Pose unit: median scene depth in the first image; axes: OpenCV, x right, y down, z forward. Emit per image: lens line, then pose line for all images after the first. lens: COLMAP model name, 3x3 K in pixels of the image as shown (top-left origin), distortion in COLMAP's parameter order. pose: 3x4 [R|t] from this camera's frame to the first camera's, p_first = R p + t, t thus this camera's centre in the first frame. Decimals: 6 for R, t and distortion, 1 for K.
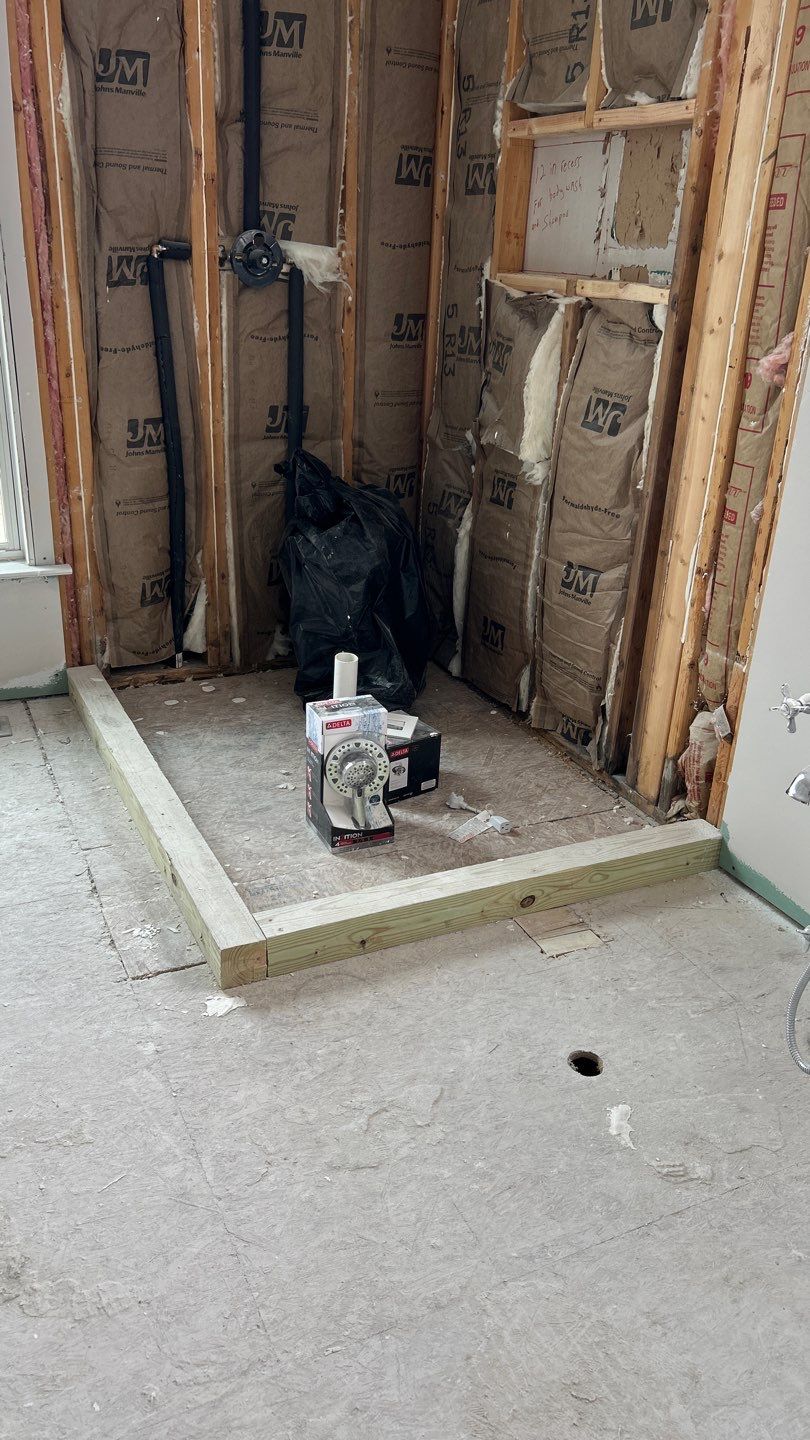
lens RADIAL K [[1088.0, 0, 388.3], [0, 1088.0, 725.0], [0, 0, 1]] dist [0.053323, -0.055000]
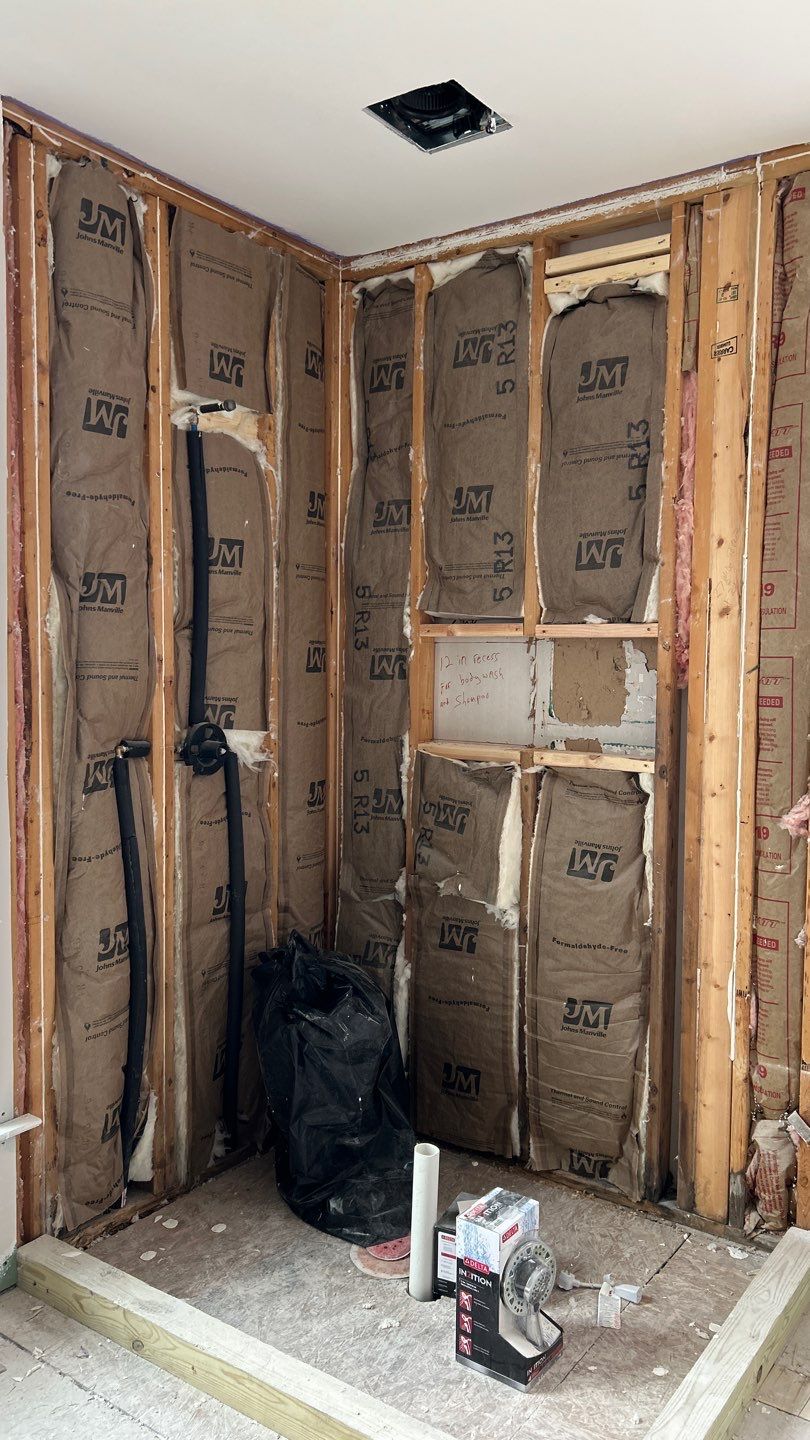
lens RADIAL K [[1070.3, 0, 405.0], [0, 1070.3, 720.0], [0, 0, 1]] dist [0.099915, -0.186477]
pose [[0.870953, -0.065159, 0.487026, -0.457907], [0.224012, 0.934827, -0.275532, -0.147417], [-0.437332, 0.349075, 0.828787, 0.108566]]
